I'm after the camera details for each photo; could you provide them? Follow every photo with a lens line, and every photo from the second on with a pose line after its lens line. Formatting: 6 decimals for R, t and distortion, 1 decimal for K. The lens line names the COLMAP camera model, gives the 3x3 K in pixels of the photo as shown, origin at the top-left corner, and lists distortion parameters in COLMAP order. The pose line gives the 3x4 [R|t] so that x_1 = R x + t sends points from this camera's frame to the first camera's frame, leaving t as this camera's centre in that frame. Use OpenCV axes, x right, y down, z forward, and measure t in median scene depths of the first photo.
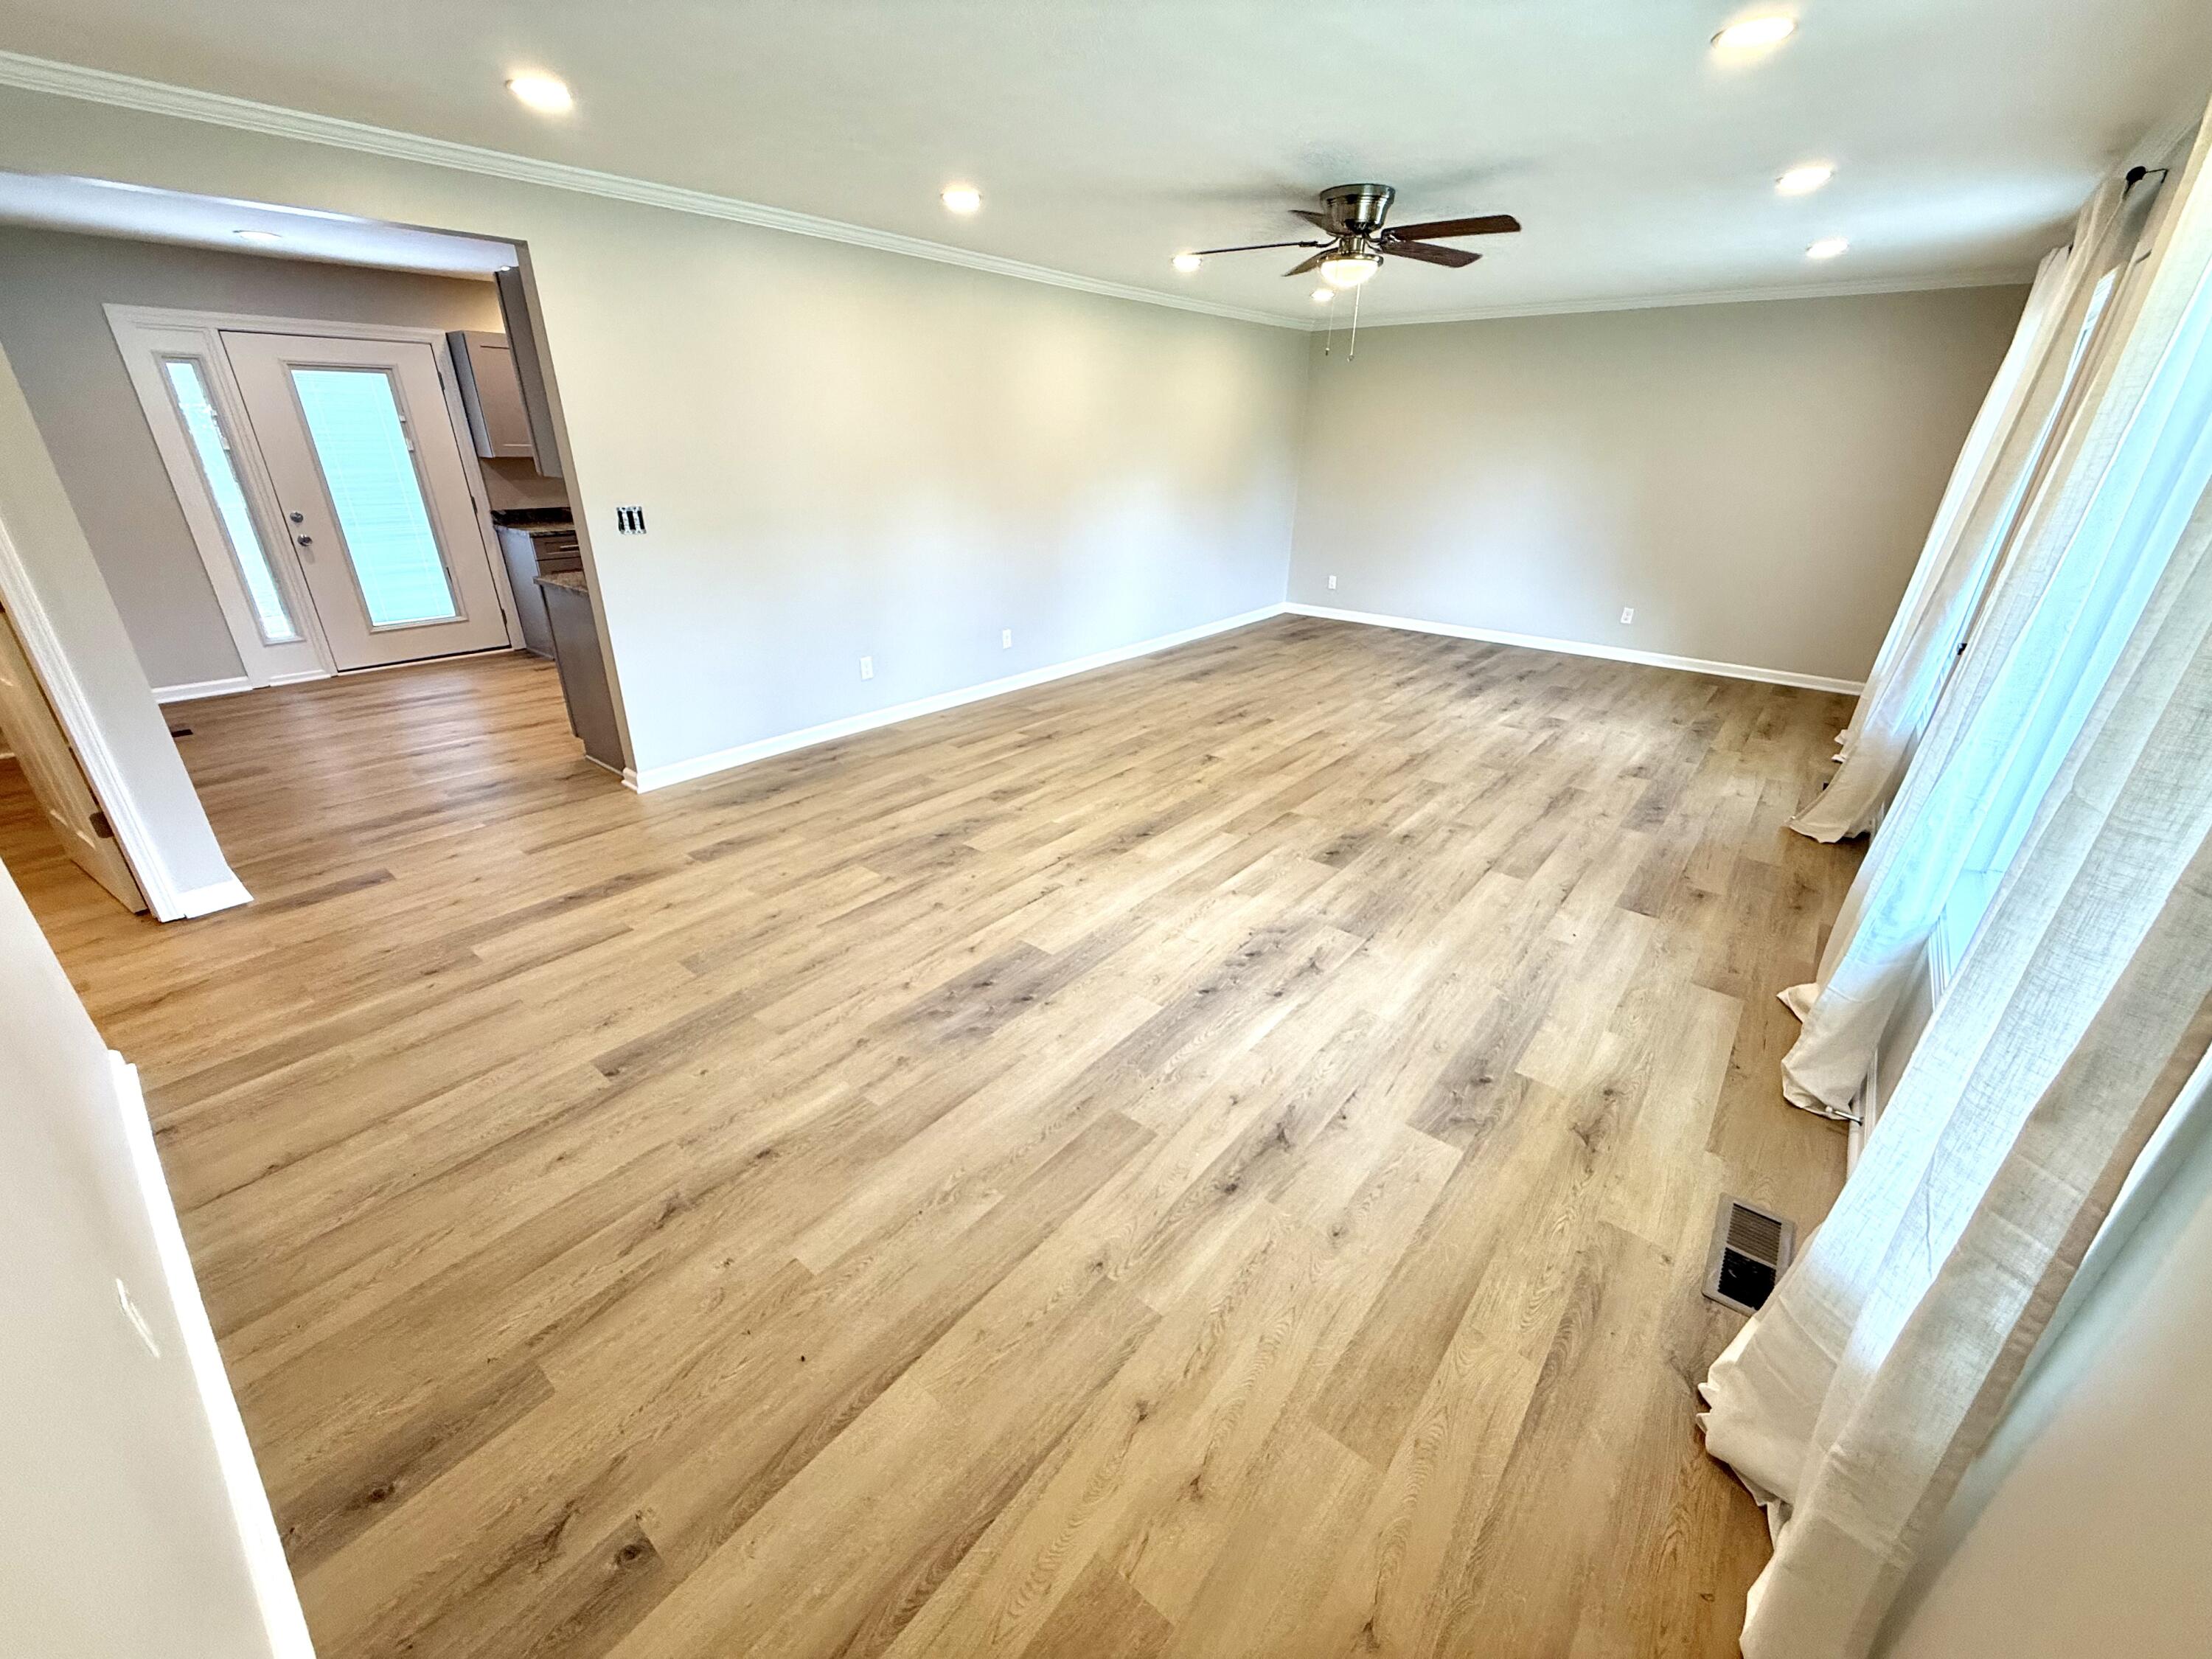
lens RADIAL K [[882.7, 0, 1097.5], [0, 882.7, 831.5], [0, 0, 1]] dist [-0.001986, -0.000172]
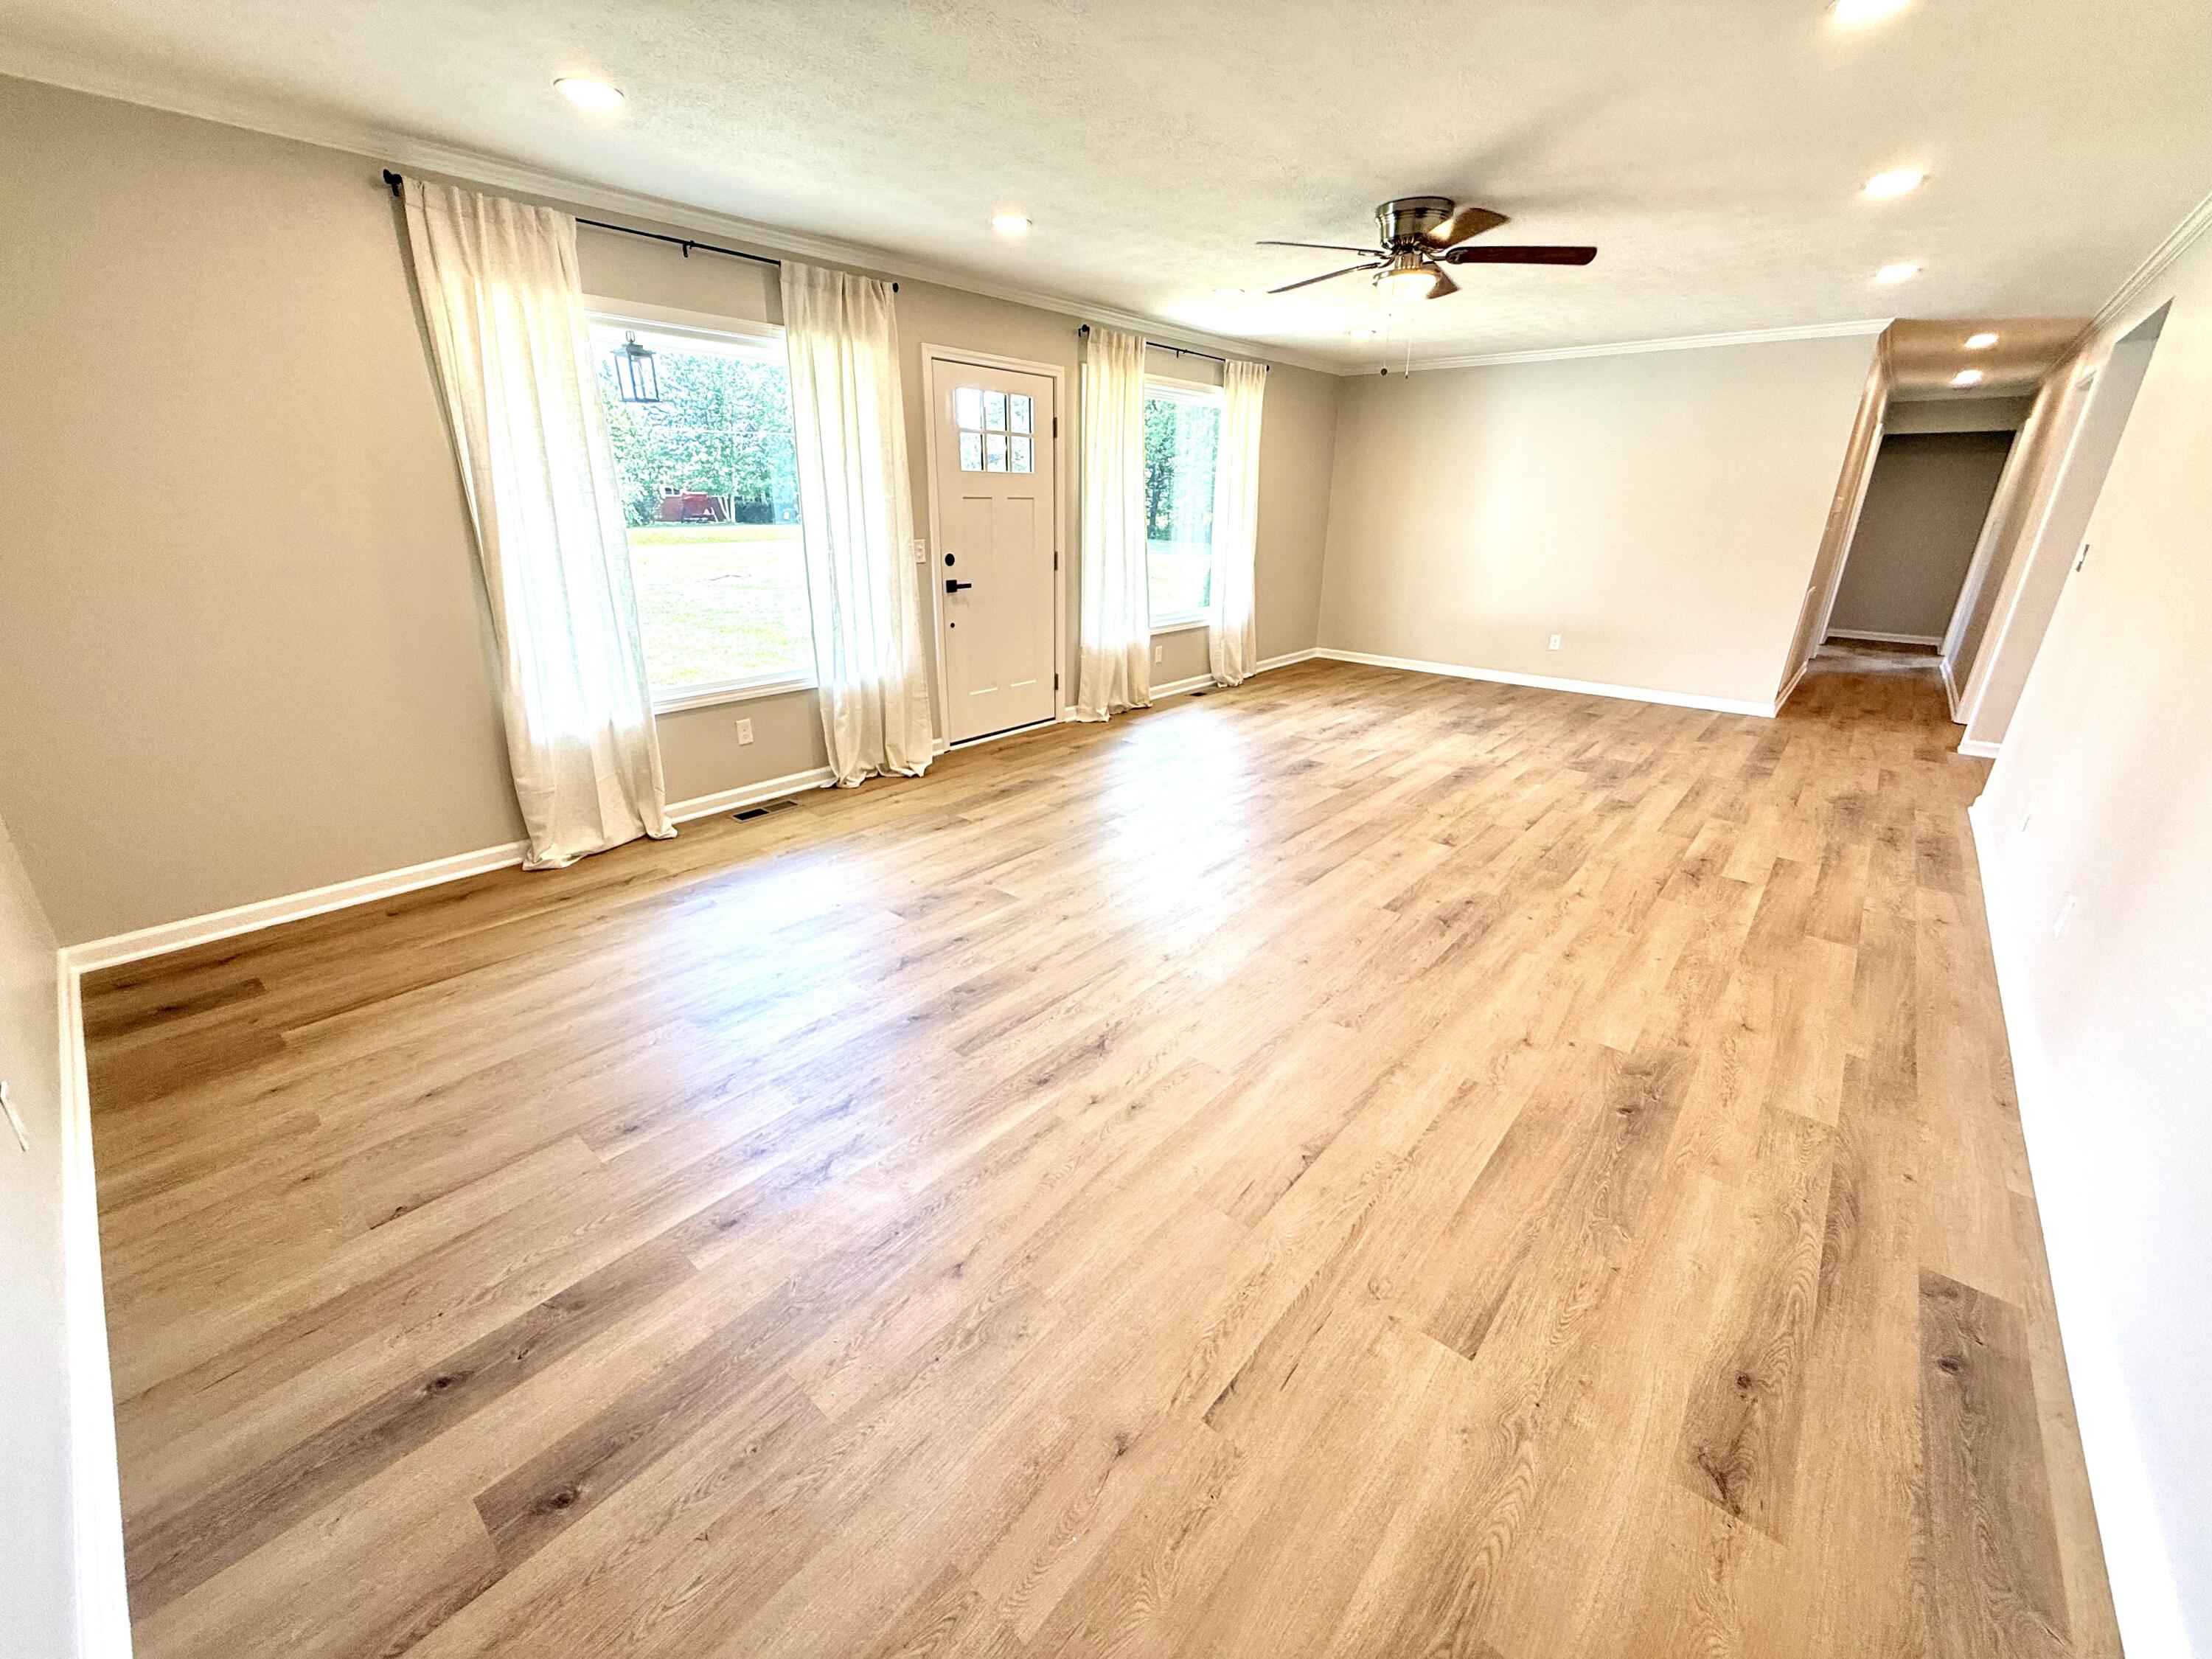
lens RADIAL K [[882.7, 0, 1095.0], [0, 882.7, 824.5], [0, 0, 1]] dist [-0.001986, -0.000172]
pose [[-0.999483, -0.027256, 0.017047, 0.458619], [-0.007417, 0.711472, 0.702675, -0.695930], [-0.031280, 0.702186, -0.711307, 1.640132]]
